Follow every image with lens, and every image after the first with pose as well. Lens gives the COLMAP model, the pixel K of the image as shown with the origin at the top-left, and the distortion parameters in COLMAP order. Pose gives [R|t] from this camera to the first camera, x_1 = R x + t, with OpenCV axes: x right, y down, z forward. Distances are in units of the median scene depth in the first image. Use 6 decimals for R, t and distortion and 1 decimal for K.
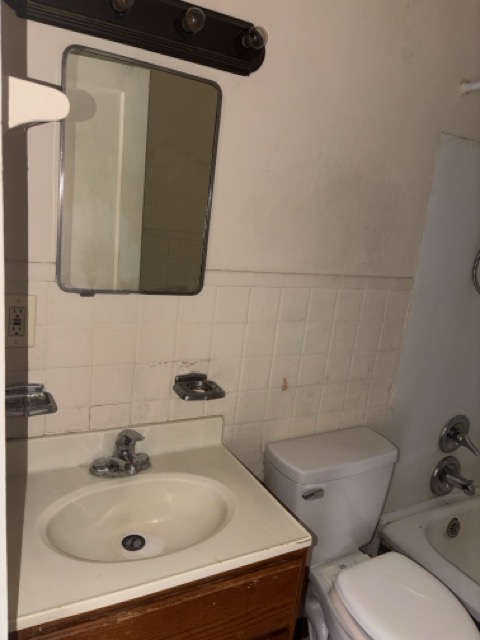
lens RADIAL K [[488.0, 0, 240.0], [0, 488.0, 320.0], [0, 0, 1]] dist [0.041983, -0.042980]
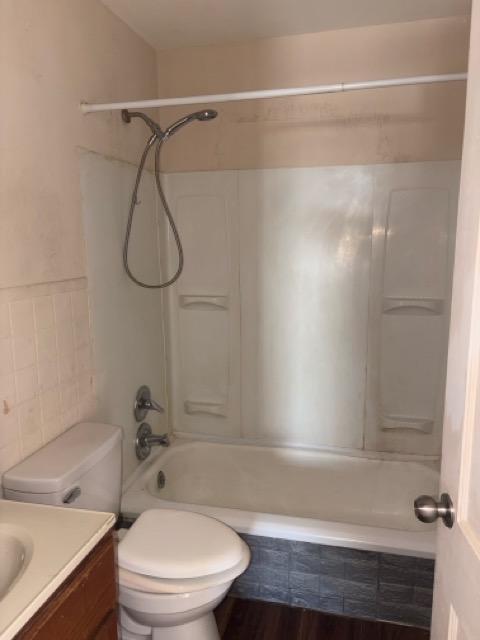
lens RADIAL K [[488.0, 0, 240.0], [0, 488.0, 320.0], [0, 0, 1]] dist [0.041983, -0.042980]
pose [[0.679772, -0.234029, 0.695083, -0.211488], [0.246599, 0.965479, 0.083903, 0.000318], [-0.690724, 0.114372, 0.714017, -0.017818]]
